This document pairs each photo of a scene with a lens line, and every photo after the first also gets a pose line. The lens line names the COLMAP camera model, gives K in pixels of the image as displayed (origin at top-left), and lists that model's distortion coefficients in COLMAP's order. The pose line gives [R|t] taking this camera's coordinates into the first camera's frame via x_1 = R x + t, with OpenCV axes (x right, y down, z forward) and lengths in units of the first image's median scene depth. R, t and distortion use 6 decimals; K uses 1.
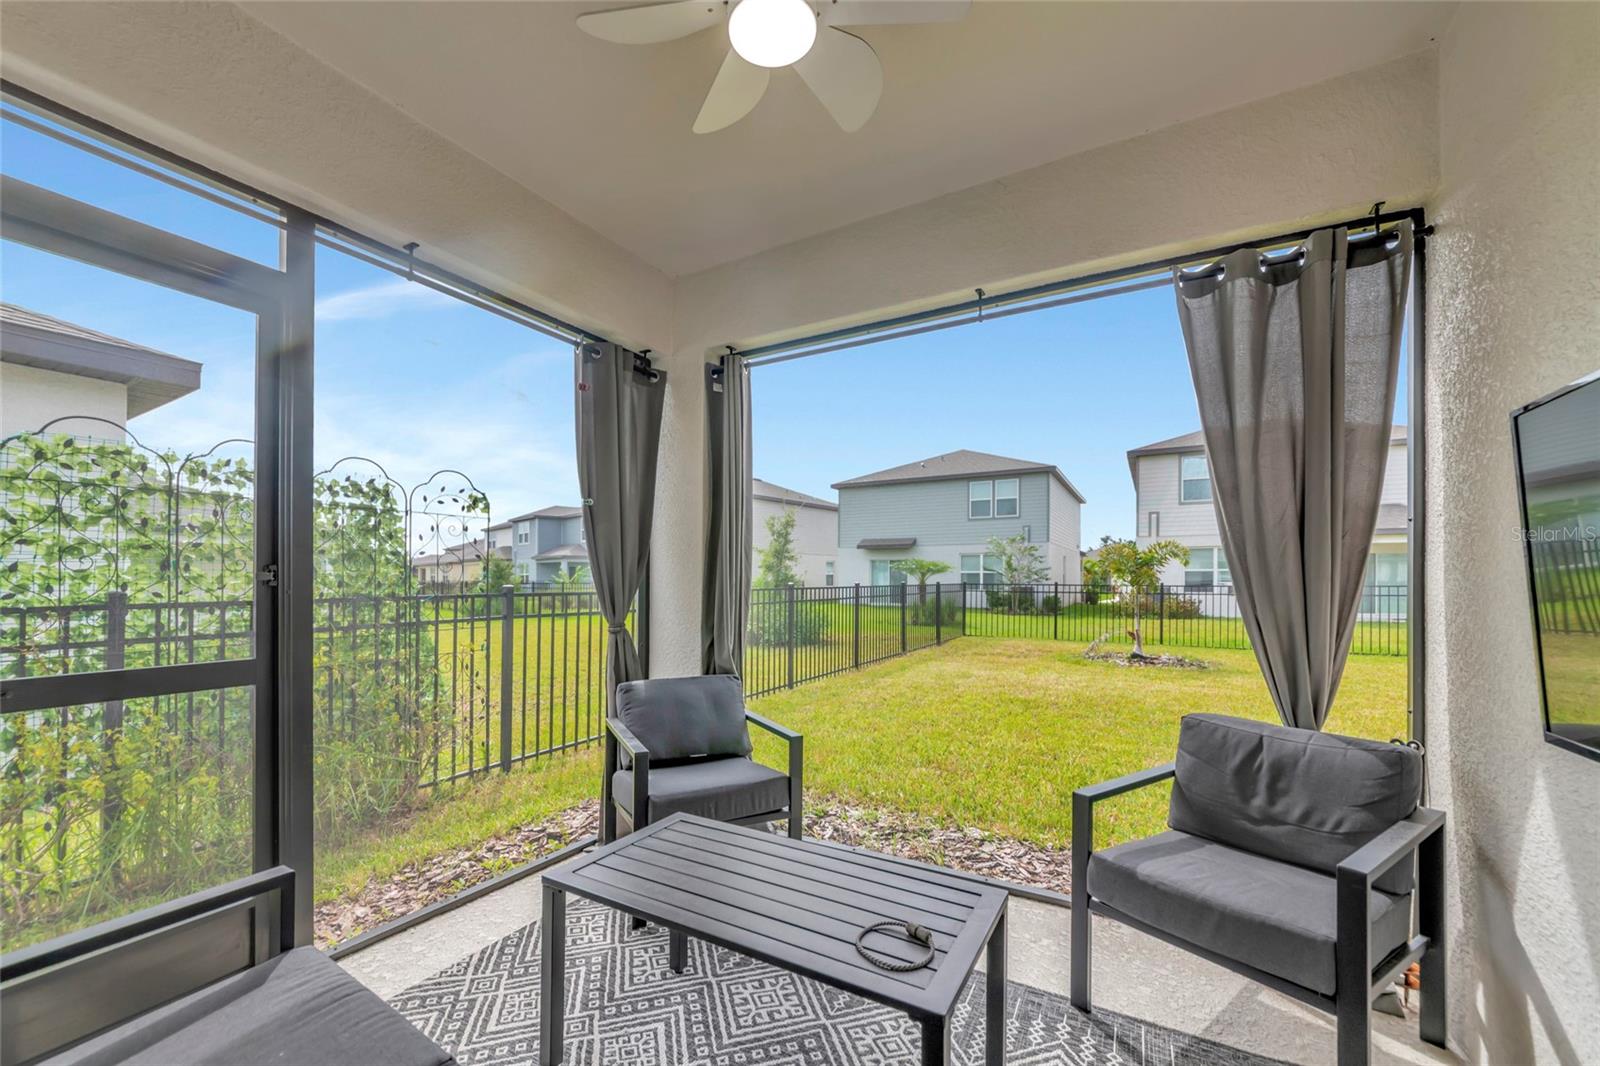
lens RADIAL K [[626.5, 0, 811.8], [0, 626.5, 579.6], [0, 0, 1]] dist [0.002422, -0.000055]
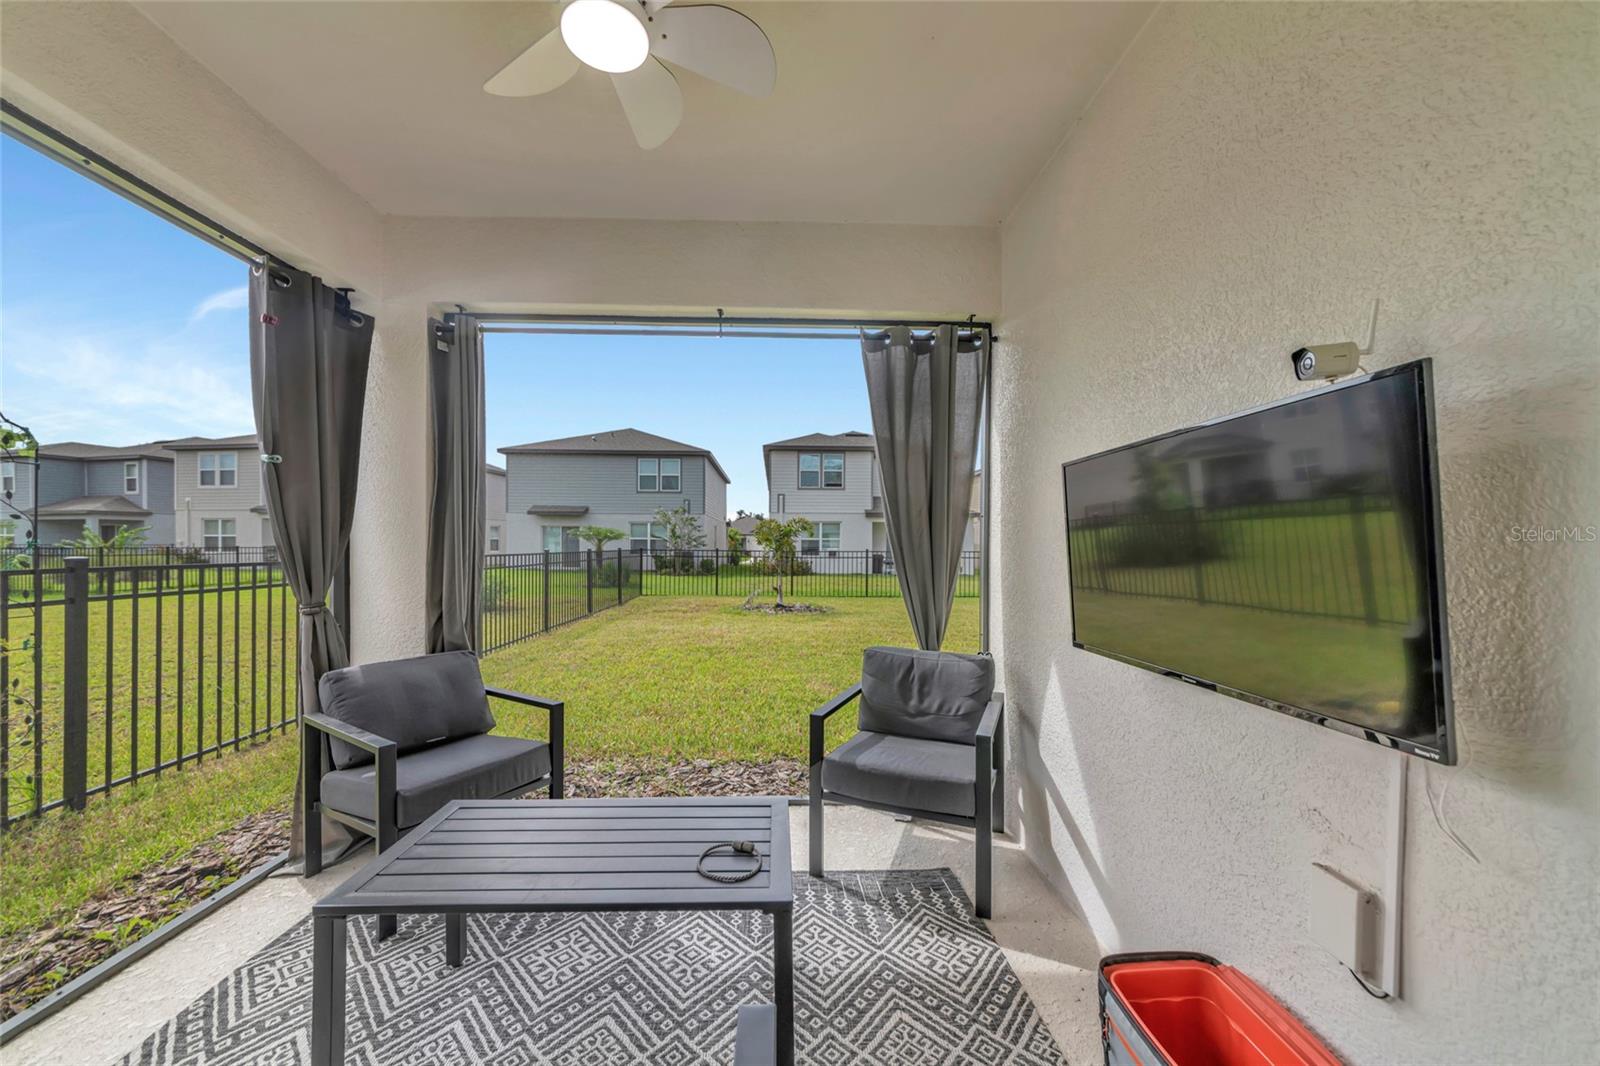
lens RADIAL K [[552.8, 0, 793.8], [0, 552.8, 553.6], [0, 0, 1]] dist [-0.000236, 0.003552]
pose [[0.861209, -0.003930, 0.508236, -0.178934], [-0.004380, 0.999876, 0.015152, -0.016278], [-0.508233, -0.015275, 0.861084, 0.018442]]
